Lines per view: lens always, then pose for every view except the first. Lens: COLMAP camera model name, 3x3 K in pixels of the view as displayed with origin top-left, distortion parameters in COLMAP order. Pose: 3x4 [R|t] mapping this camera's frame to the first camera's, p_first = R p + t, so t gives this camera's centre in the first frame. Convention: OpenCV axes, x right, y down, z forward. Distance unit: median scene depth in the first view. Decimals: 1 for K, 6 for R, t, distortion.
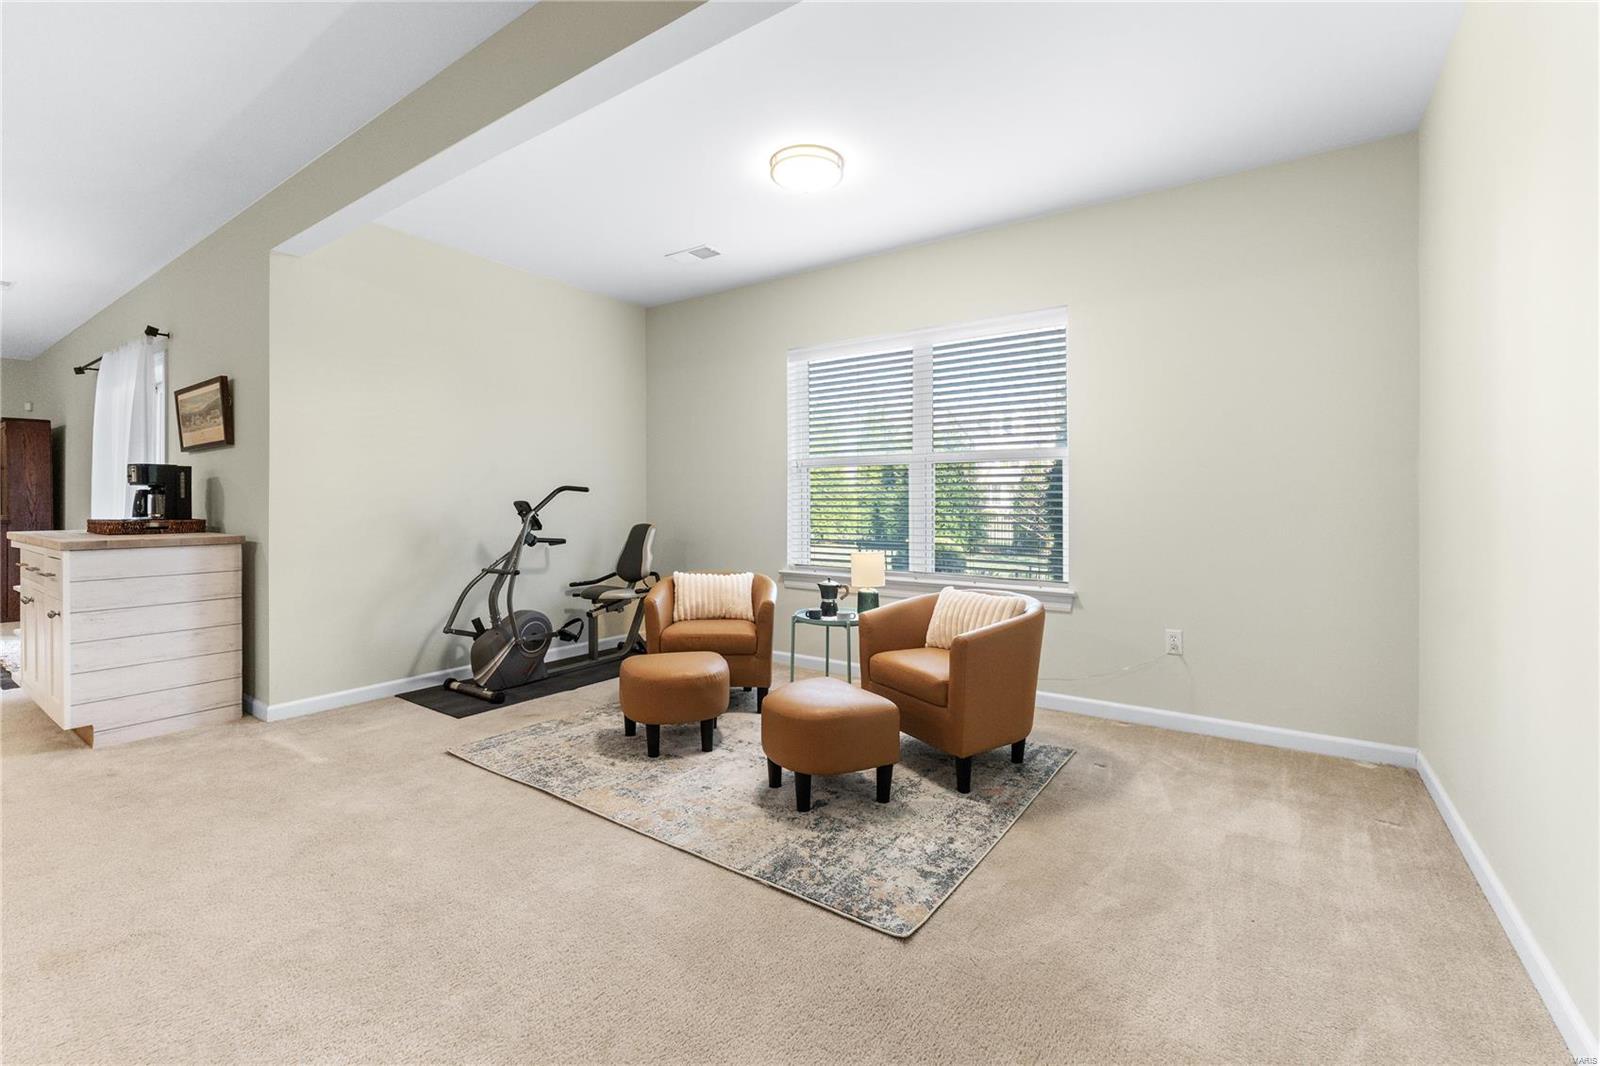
lens RADIAL K [[682.7, 0, 800.8], [0, 682.7, 504.6], [0, 0, 1]] dist [0.000199, -0.000142]
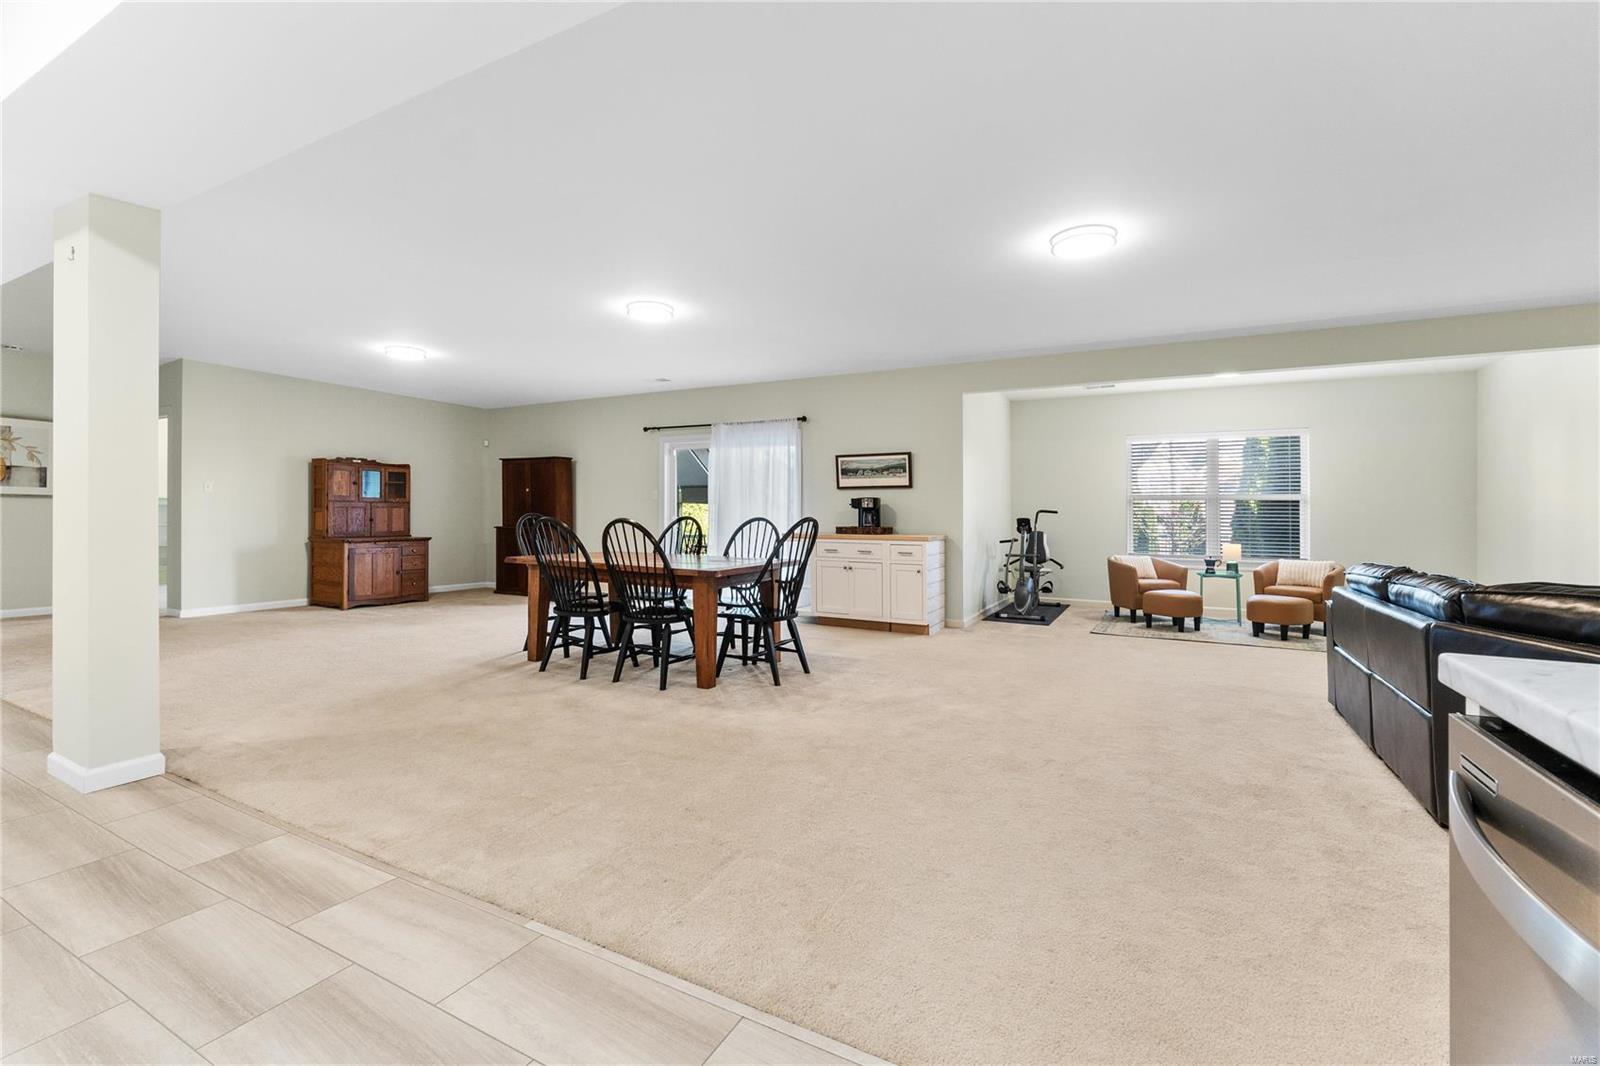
lens RADIAL K [[682.7, 0, 800.8], [0, 682.7, 504.6], [0, 0, 1]] dist [0.000199, -0.000142]
pose [[0.991165, 0.010204, 0.132239, -1.337729], [-0.007718, 0.999784, -0.019297, -0.001126], [-0.132408, 0.018106, 0.991030, -0.818339]]
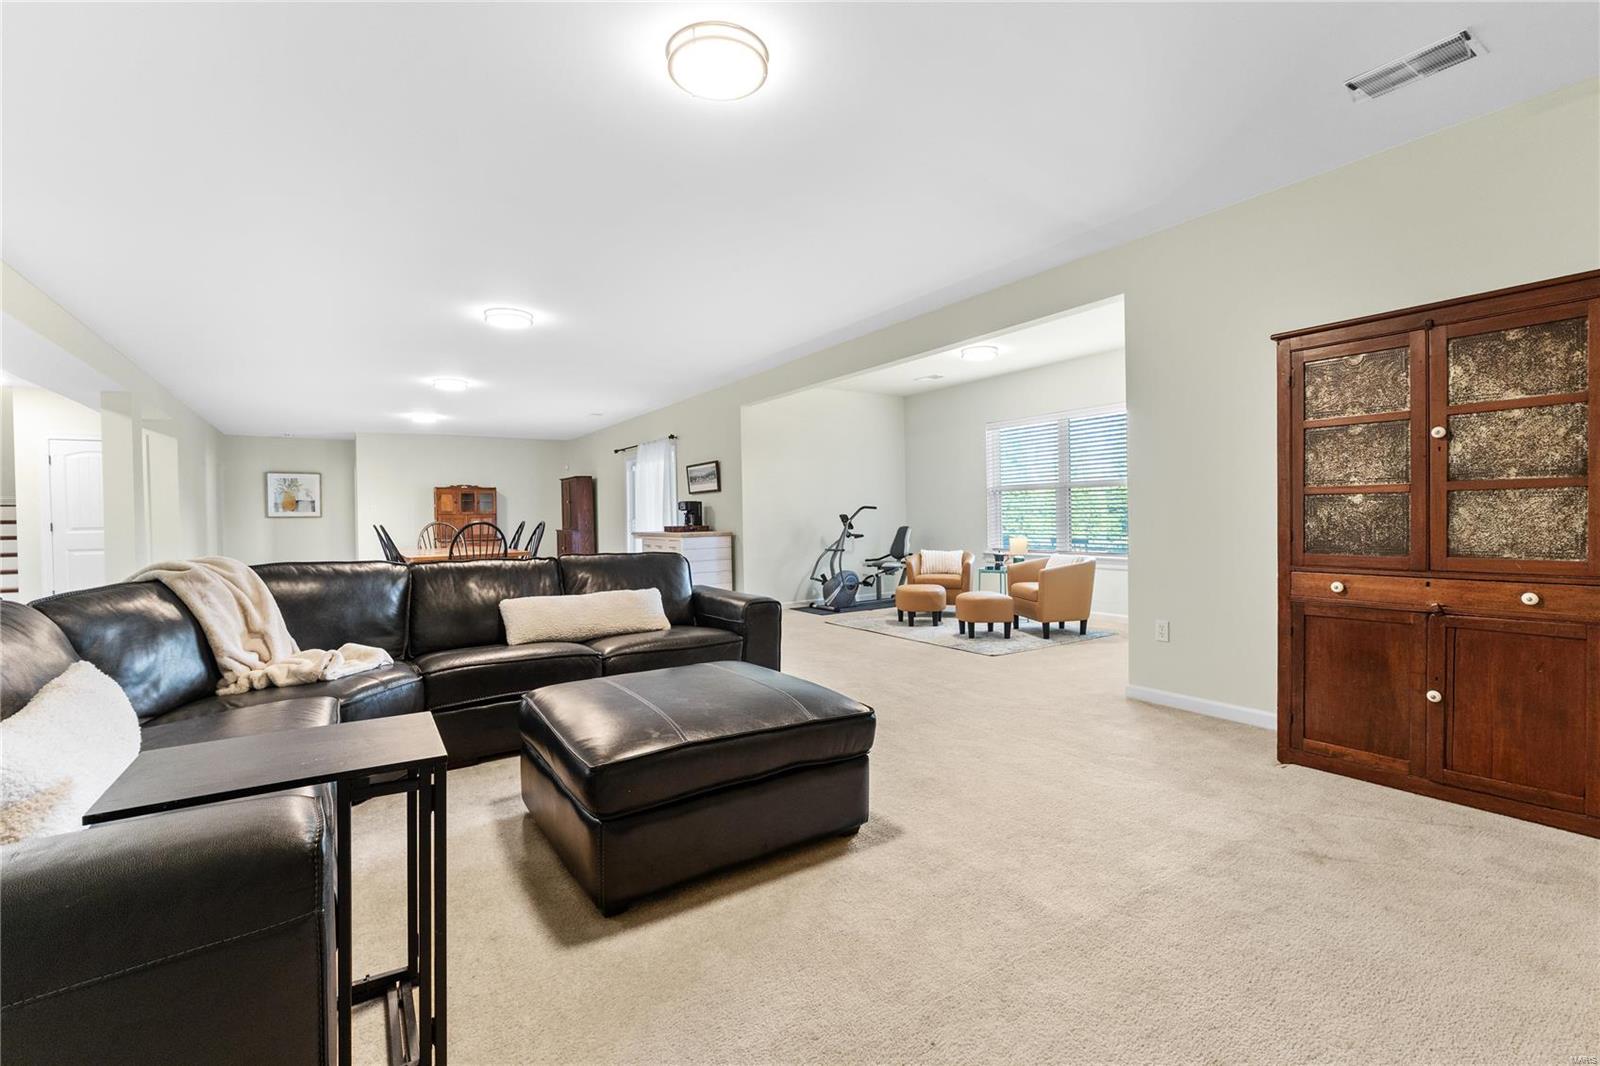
lens RADIAL K [[698.5, 0, 800.0], [0, 698.5, 533.0], [0, 0, 1]] dist [-0.001121, -0.000132]
pose [[0.931865, -0.008812, -0.362698, 0.213288], [0.017548, 0.999630, 0.020798, 0.003986], [0.362381, -0.025746, 0.931675, -0.969282]]
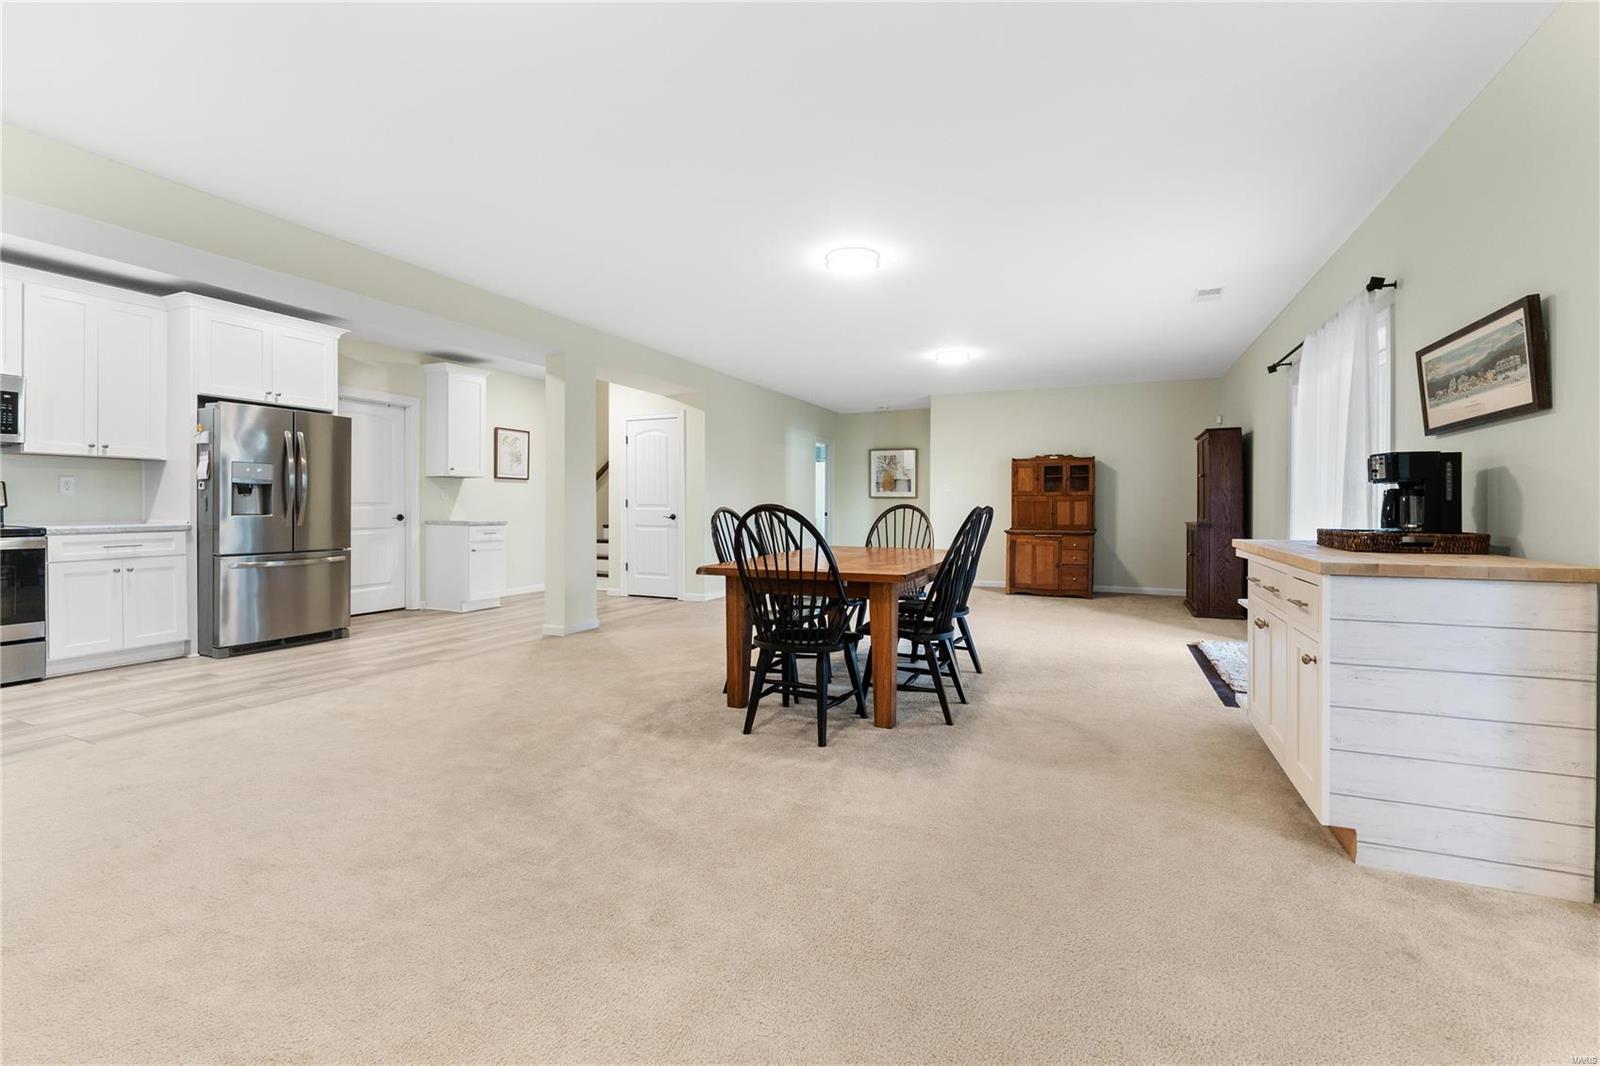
lens RADIAL K [[682.7, 0, 800.8], [0, 682.7, 504.6], [0, 0, 1]] dist [0.000199, -0.000142]
pose [[0.197288, -0.002985, -0.980341, -0.369968], [-0.004111, 0.999984, -0.003872, -0.000532], [0.980337, 0.004795, 0.197273, 0.245449]]
